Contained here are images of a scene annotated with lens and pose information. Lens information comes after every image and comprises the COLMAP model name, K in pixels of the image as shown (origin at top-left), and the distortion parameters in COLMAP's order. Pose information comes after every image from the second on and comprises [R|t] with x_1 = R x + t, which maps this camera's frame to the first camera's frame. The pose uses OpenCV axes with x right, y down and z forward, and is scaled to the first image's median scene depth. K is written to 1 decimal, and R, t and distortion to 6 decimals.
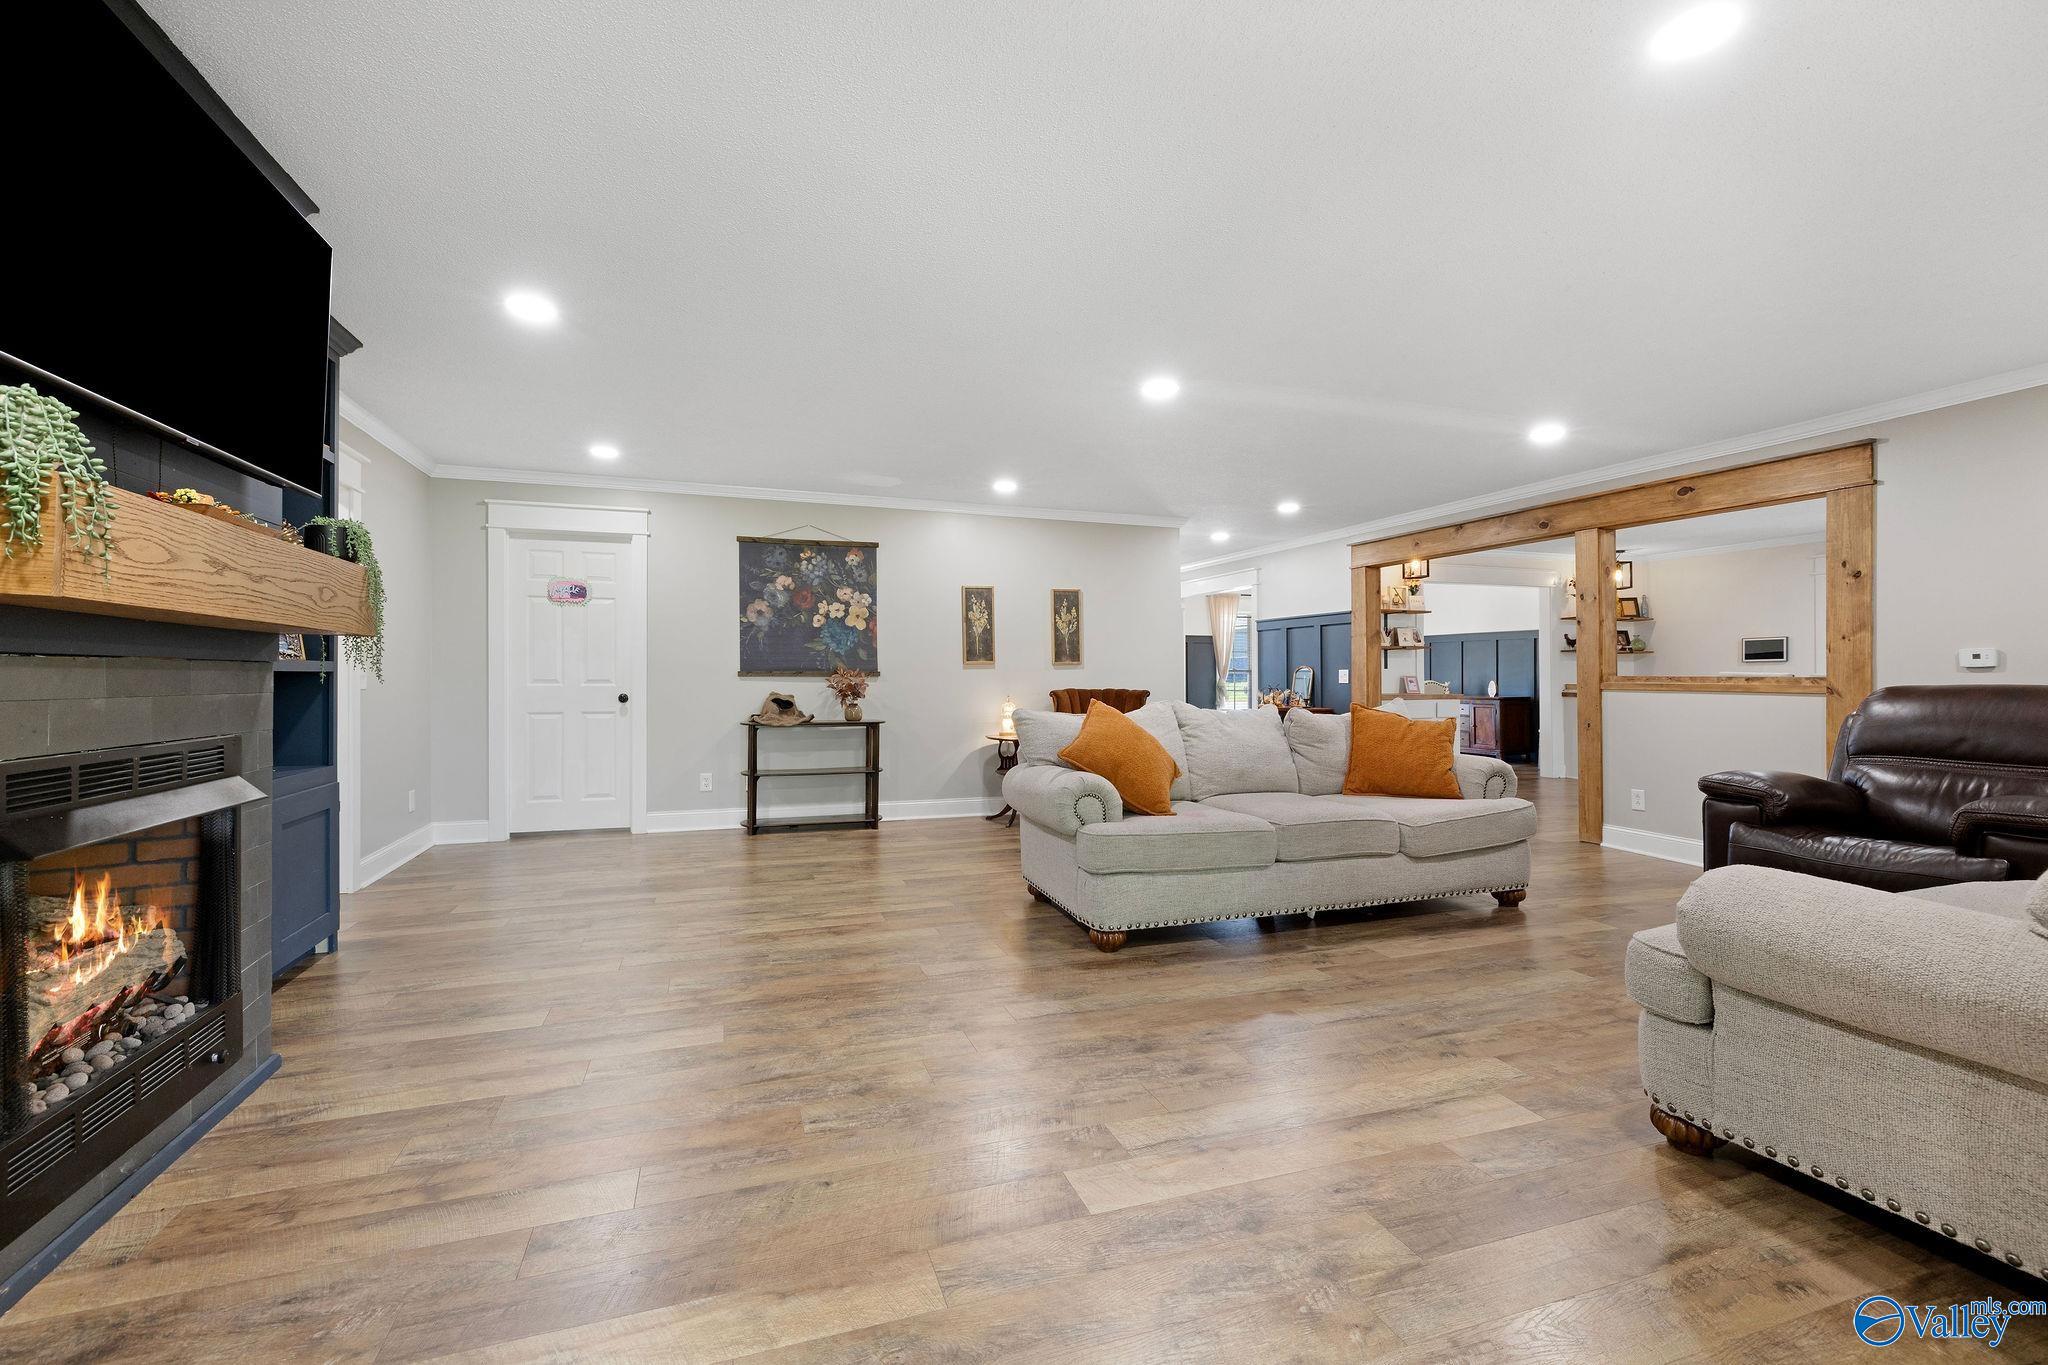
lens RADIAL K [[867.8, 0, 1033.4], [0, 867.8, 687.7], [0, 0, 1]] dist [0.000740, 0.000164]
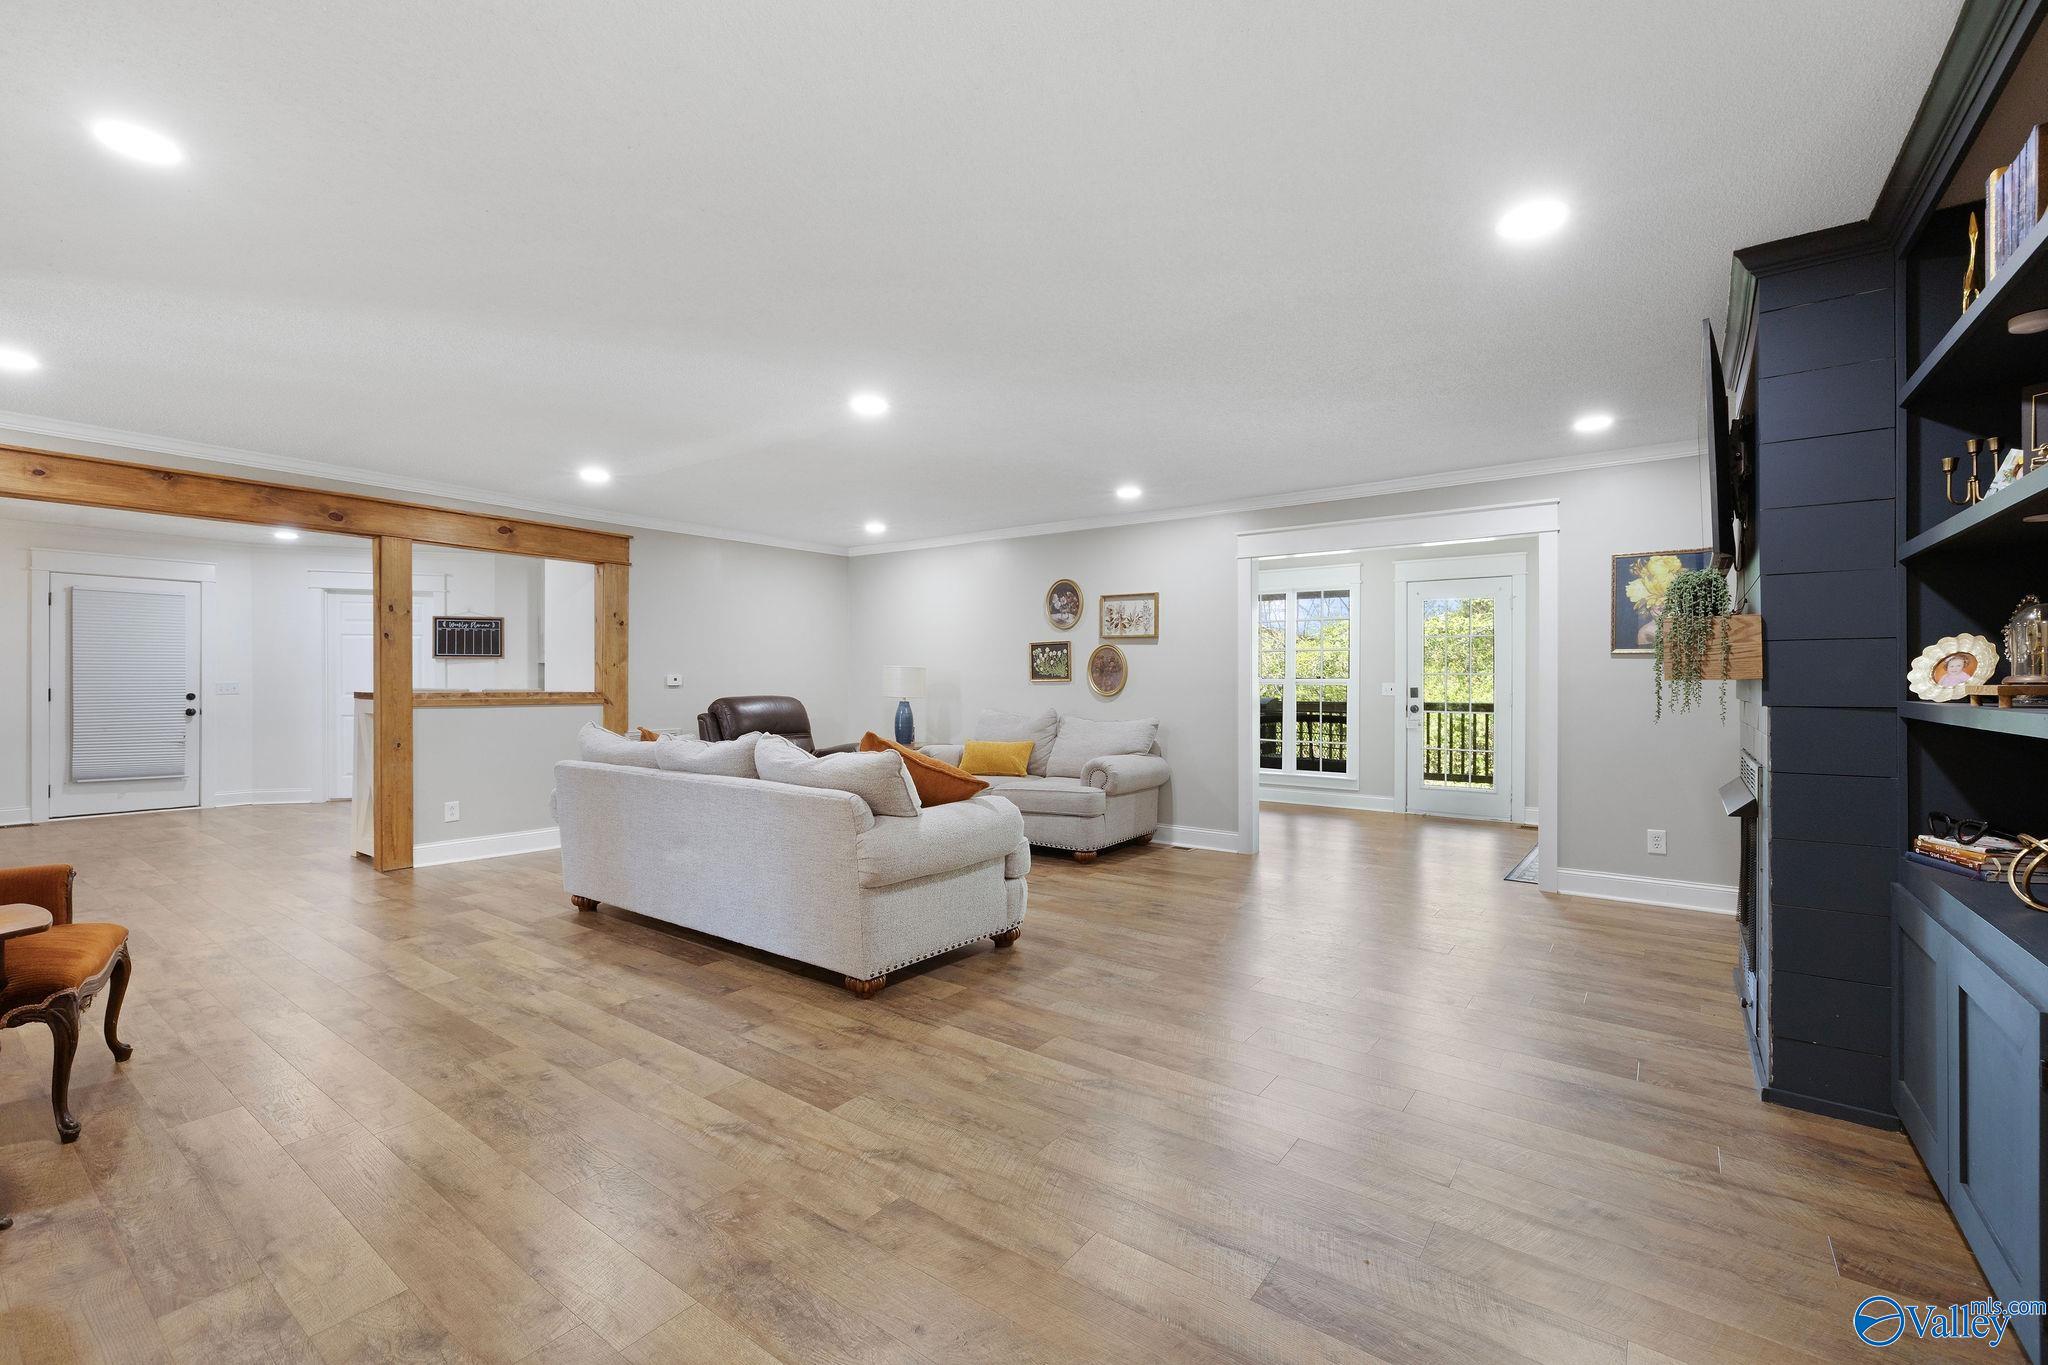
lens RADIAL K [[867.8, 0, 1016.9], [0, 867.8, 675.8], [0, 0, 1]] dist [0.000740, 0.000164]
pose [[-0.548270, 0.000536, 0.836301, -0.631446], [0.007214, 0.999966, 0.004089, -0.037938], [-0.836270, 0.008275, -0.548255, 1.165598]]
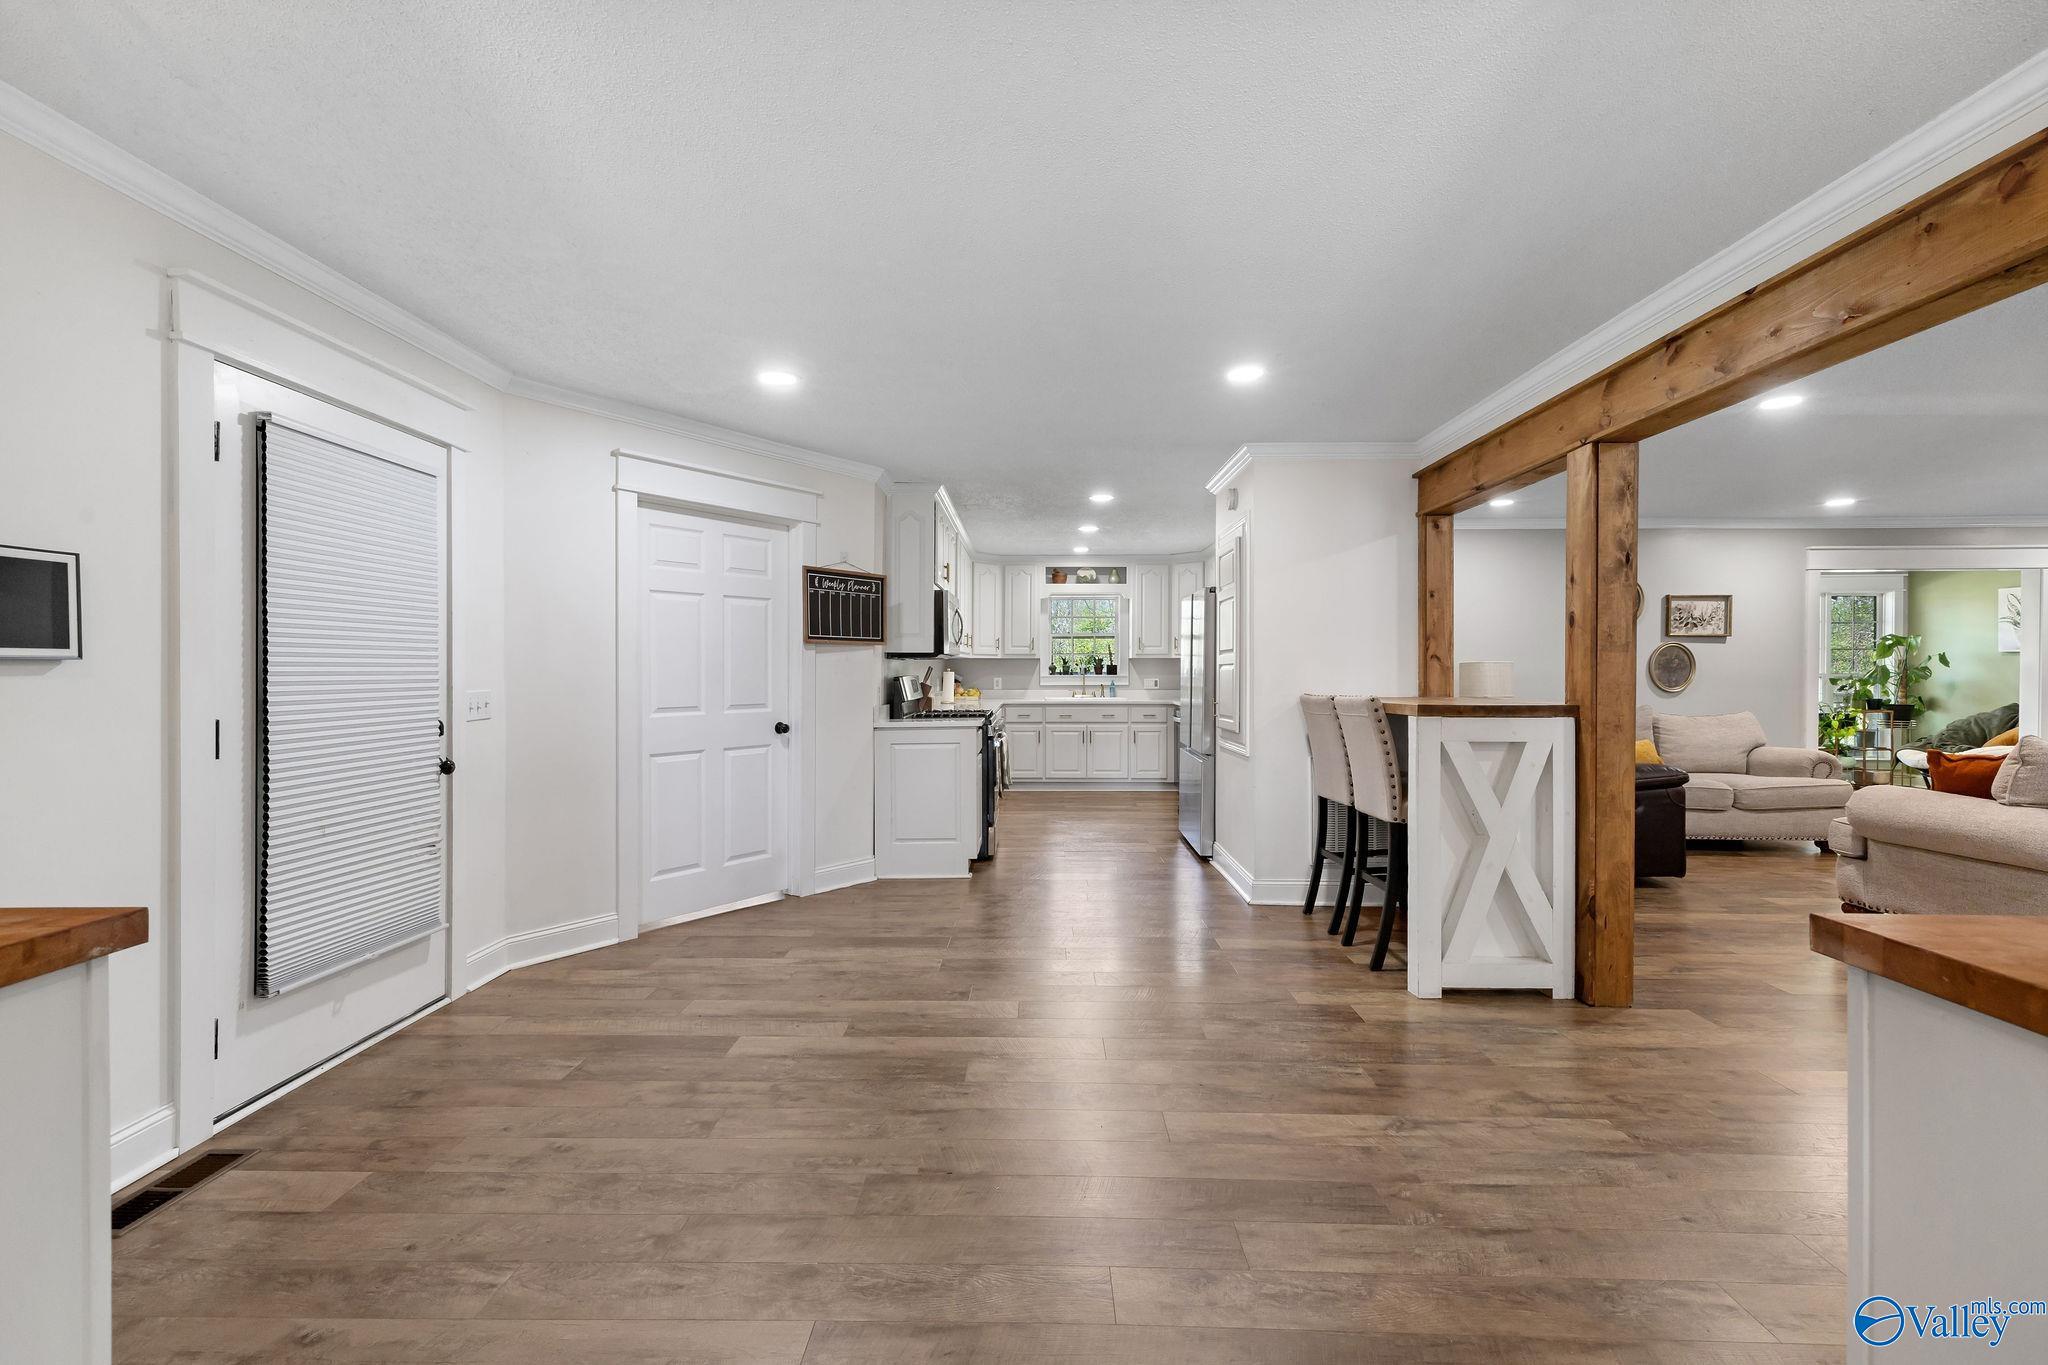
lens RADIAL K [[867.8, 0, 1021.6], [0, 867.8, 675.1], [0, 0, 1]] dist [0.000740, 0.000164]
pose [[-0.930622, -0.002060, 0.365976, 0.999876], [0.003537, 0.999887, 0.014623, -0.052648], [-0.365965, 0.014903, -0.930509, 2.054614]]
